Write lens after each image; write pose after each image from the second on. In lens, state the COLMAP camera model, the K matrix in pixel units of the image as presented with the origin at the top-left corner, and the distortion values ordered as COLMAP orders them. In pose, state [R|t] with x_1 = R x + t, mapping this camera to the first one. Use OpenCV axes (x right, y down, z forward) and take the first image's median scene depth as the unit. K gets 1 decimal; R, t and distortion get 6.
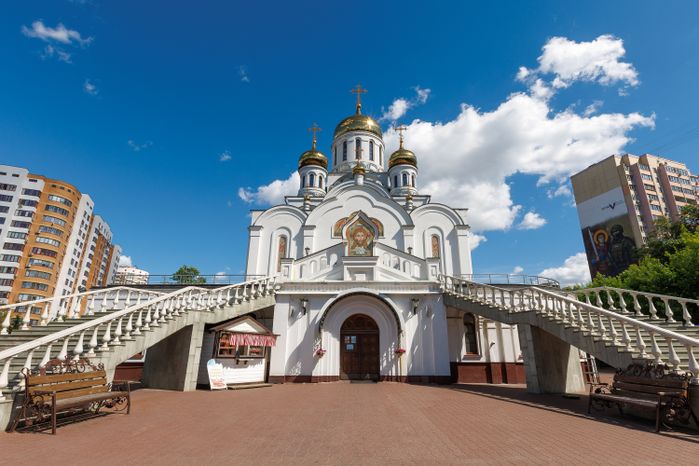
lens RADIAL K [[329.7, 0, 349.5], [0, 329.7, 233.0], [0, 0, 1]] dist [-0.000727, -0.000211]
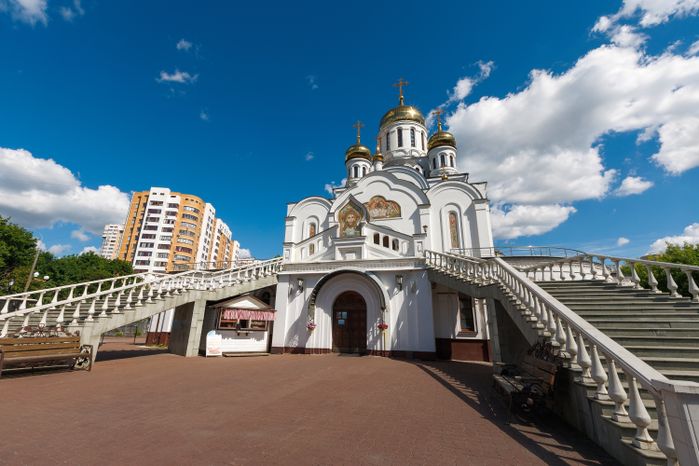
lens RADIAL K [[298.5, 0, 351.2], [0, 298.5, 215.7], [0, 0, 1]] dist [-0.000774, -0.000002]
pose [[0.963813, -0.081063, -0.253957, 0.283365], [0.077501, 0.996703, -0.024015, 0.024908], [0.255066, 0.003464, 0.966917, 0.062450]]
